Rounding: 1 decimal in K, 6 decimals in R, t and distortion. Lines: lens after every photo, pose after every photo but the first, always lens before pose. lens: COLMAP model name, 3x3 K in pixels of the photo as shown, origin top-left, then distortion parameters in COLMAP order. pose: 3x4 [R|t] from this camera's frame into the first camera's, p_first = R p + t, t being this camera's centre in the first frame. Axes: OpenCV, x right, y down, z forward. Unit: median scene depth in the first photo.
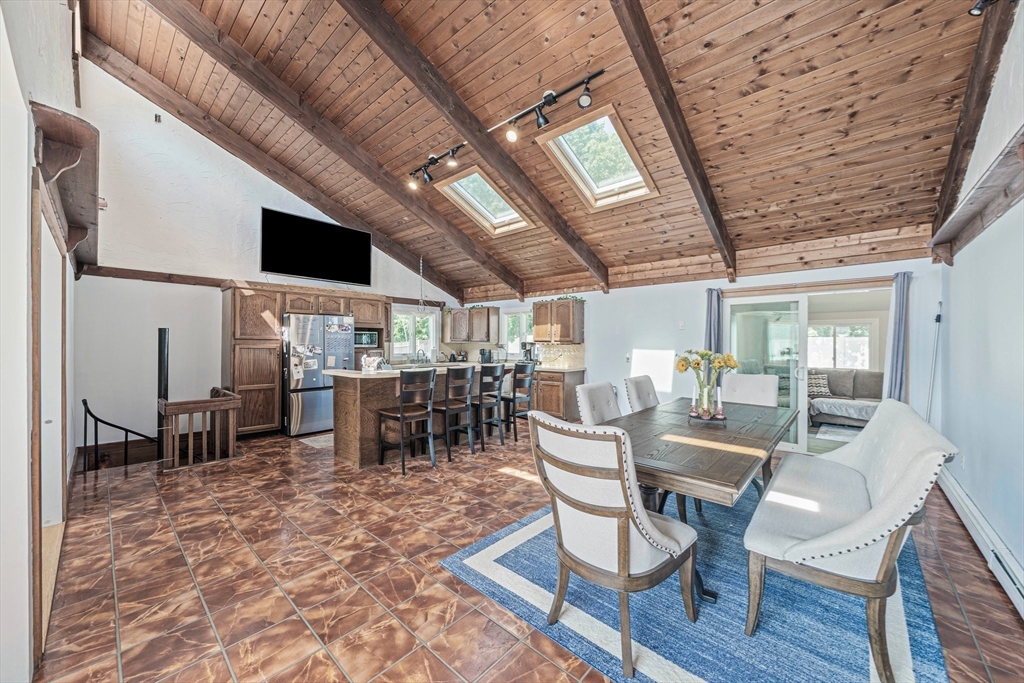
lens RADIAL K [[377.4, 0, 515.0], [0, 377.4, 342.0], [0, 0, 1]] dist [-0.002707, -0.000185]
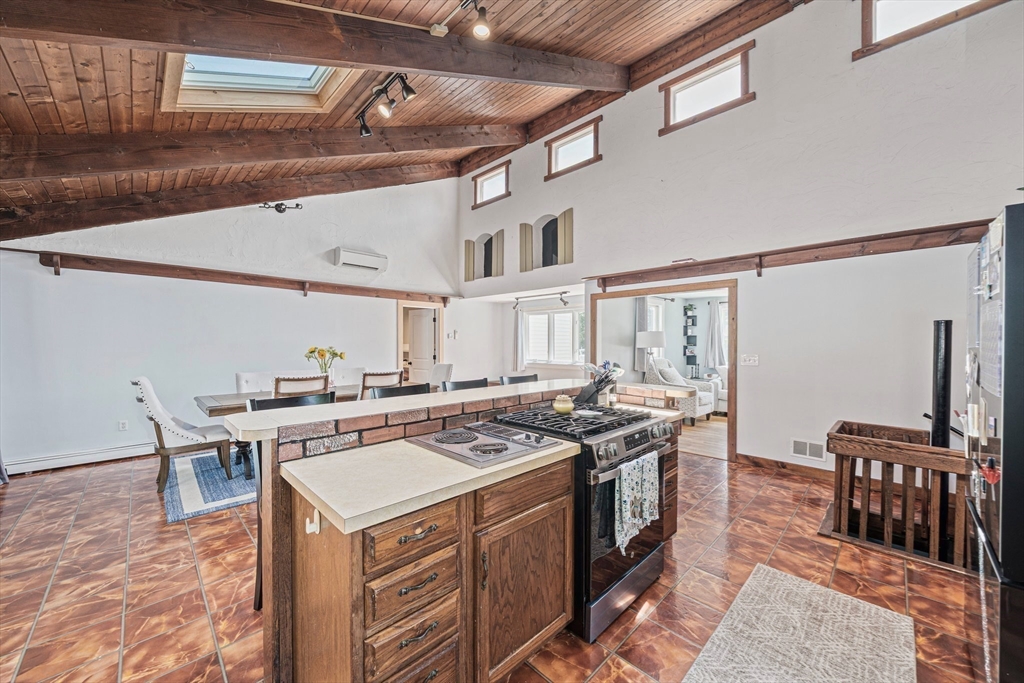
lens RADIAL K [[377.4, 0, 508.4], [0, 377.4, 344.1], [0, 0, 1]] dist [-0.002707, -0.000185]
pose [[-0.997800, -0.007963, 0.065817, -5.562319], [-0.007628, 0.999957, 0.005334, -0.028603], [-0.065856, 0.004820, -0.997817, 5.004622]]
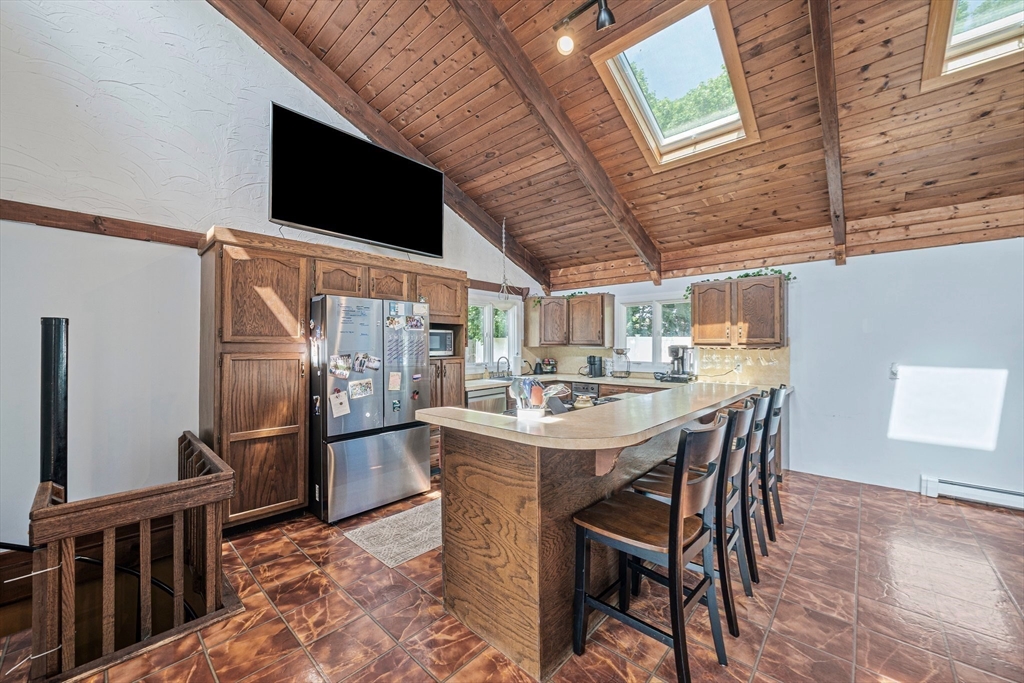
lens RADIAL K [[377.4, 0, 513.0], [0, 377.4, 344.2], [0, 0, 1]] dist [-0.002707, -0.000185]
pose [[0.999989, -0.004778, -0.000336, -0.266757], [0.004778, 0.999988, -0.001300, -0.002586], [0.000342, 0.001298, 0.999999, 0.374125]]
